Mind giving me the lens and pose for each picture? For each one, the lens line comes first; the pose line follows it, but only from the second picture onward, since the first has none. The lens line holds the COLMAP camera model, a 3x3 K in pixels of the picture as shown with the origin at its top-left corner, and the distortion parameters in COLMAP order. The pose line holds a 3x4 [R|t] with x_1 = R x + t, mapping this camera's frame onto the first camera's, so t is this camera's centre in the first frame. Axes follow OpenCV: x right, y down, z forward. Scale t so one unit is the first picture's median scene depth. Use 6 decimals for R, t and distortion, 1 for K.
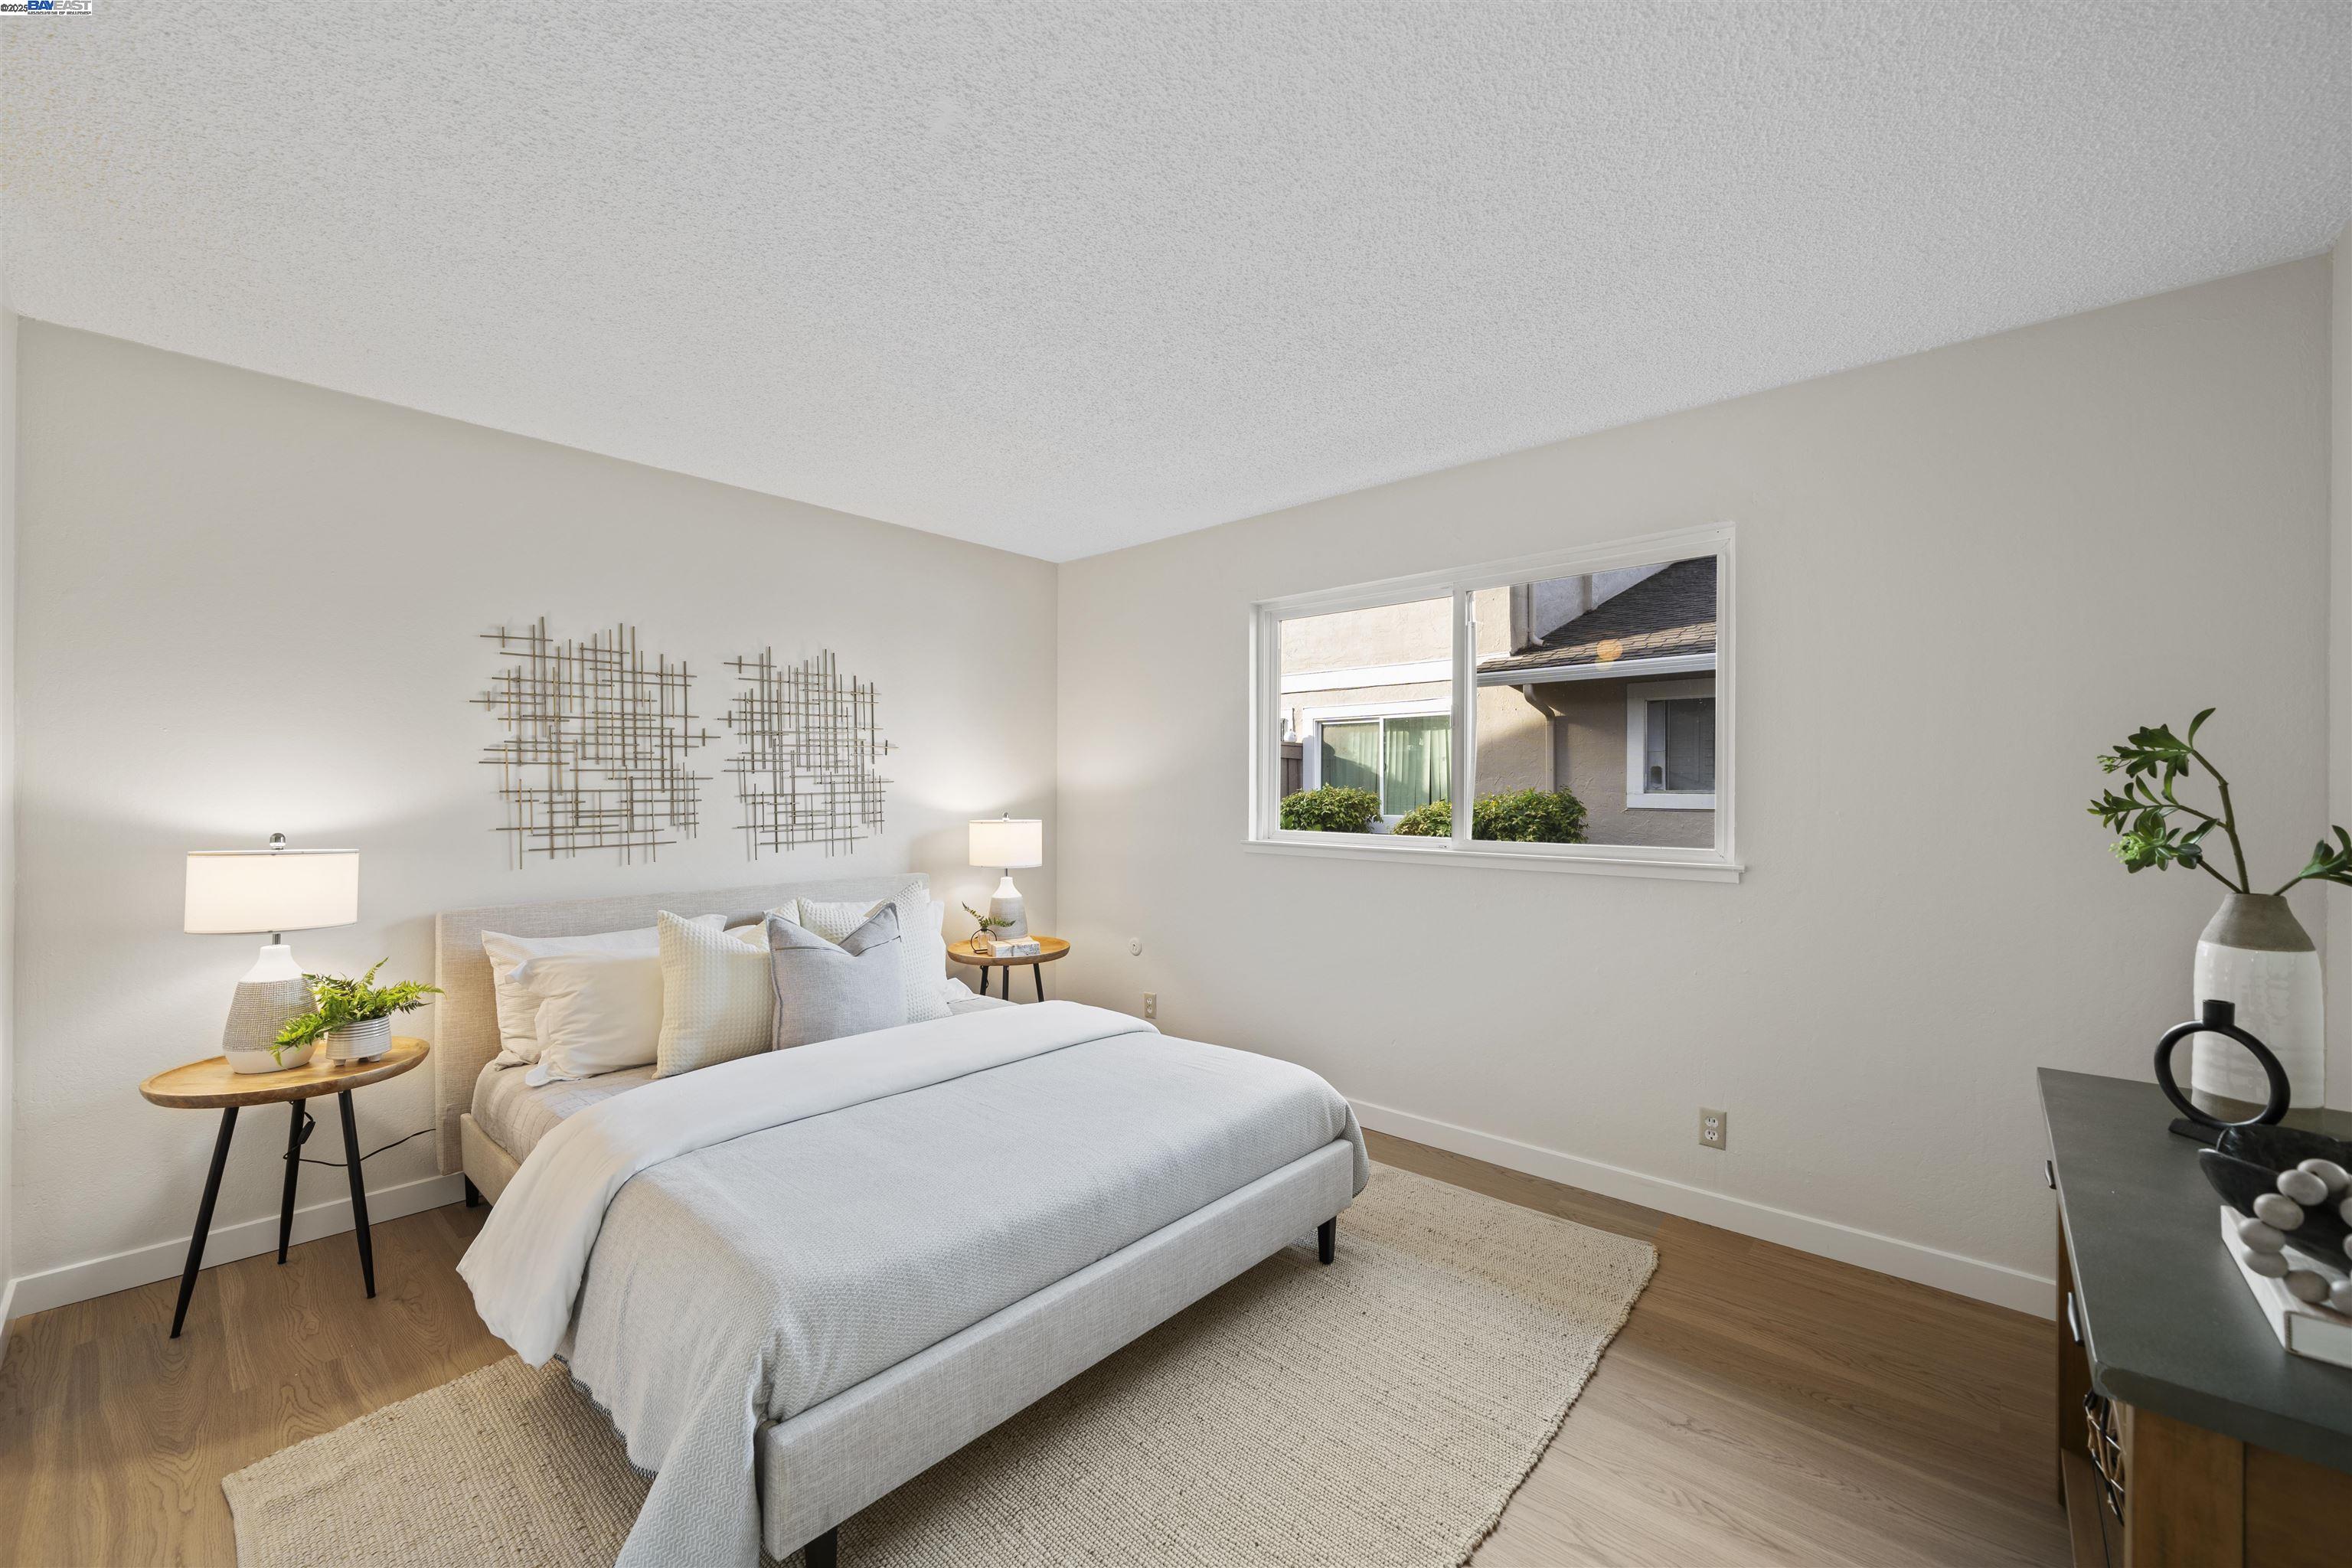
lens RADIAL K [[945.3, 0, 1174.1], [0, 945.3, 787.7], [0, 0, 1]] dist [0.000208, -0.000275]
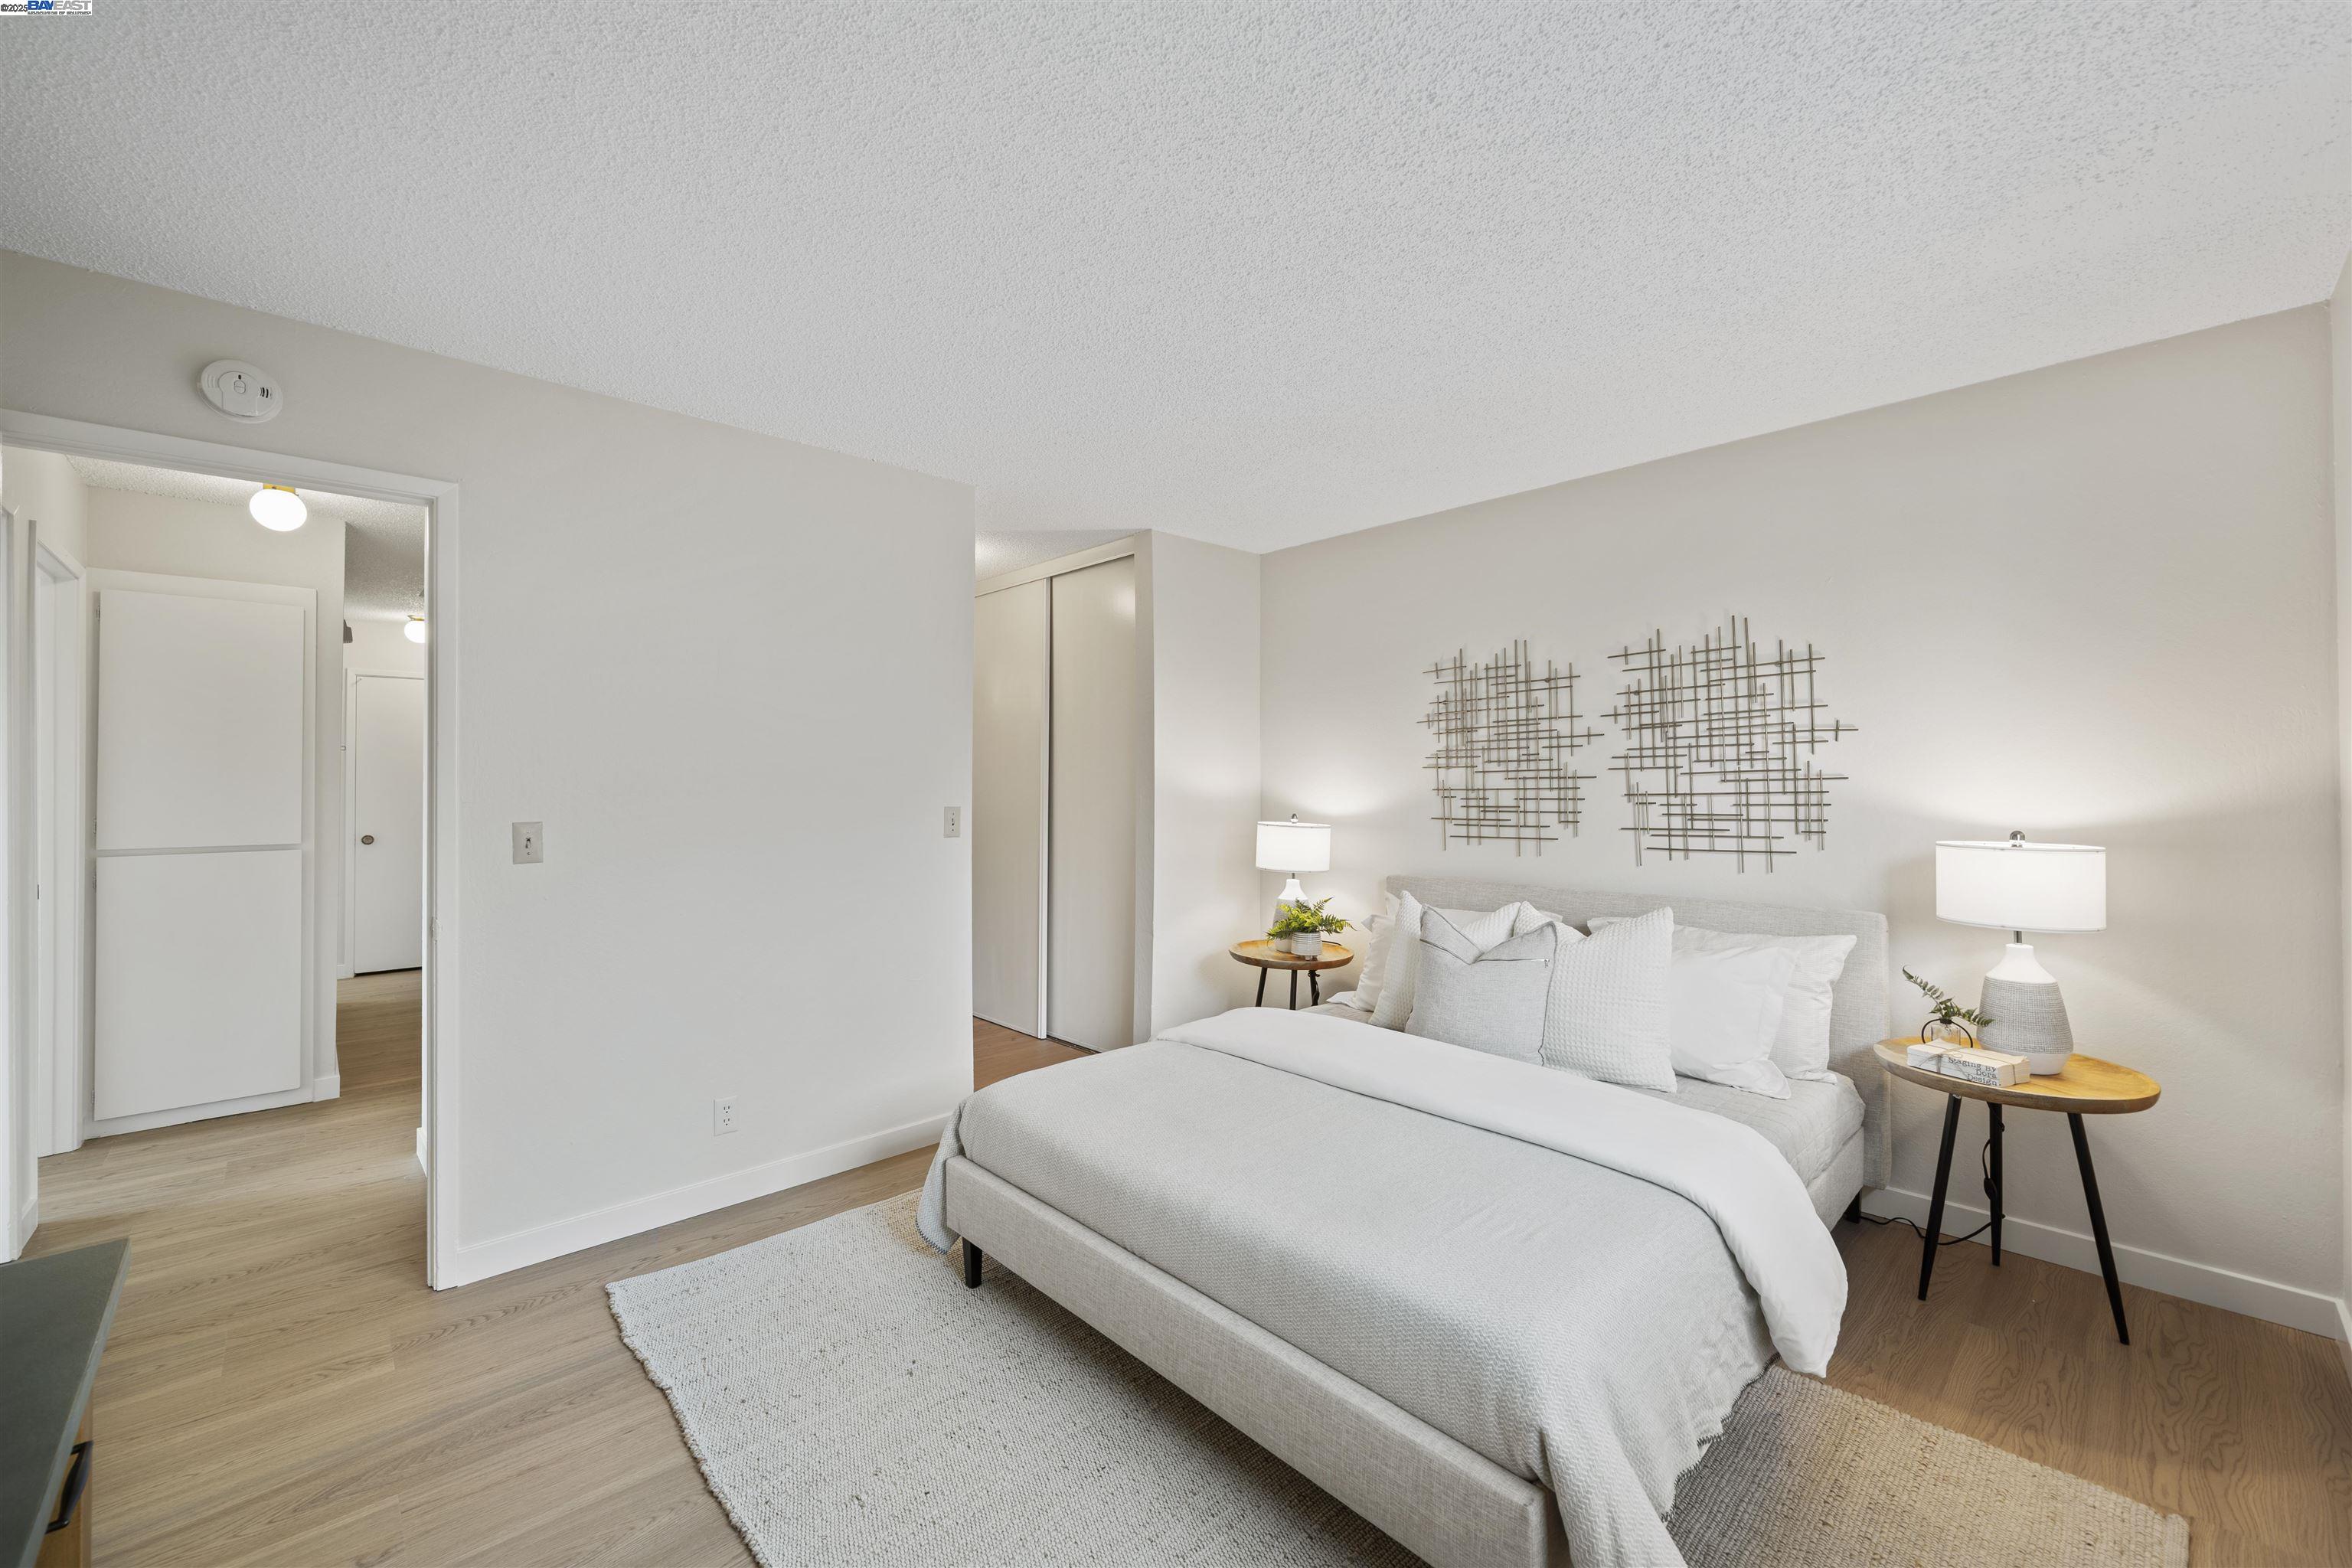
lens RADIAL K [[945.3, 0, 1174.1], [0, 945.3, 787.7], [0, 0, 1]] dist [0.000208, -0.000275]
pose [[-0.107038, -0.008305, -0.994220, 0.521708], [-0.007966, 0.999940, -0.007496, 0.011769], [0.994223, 0.007118, -0.107098, 0.660353]]
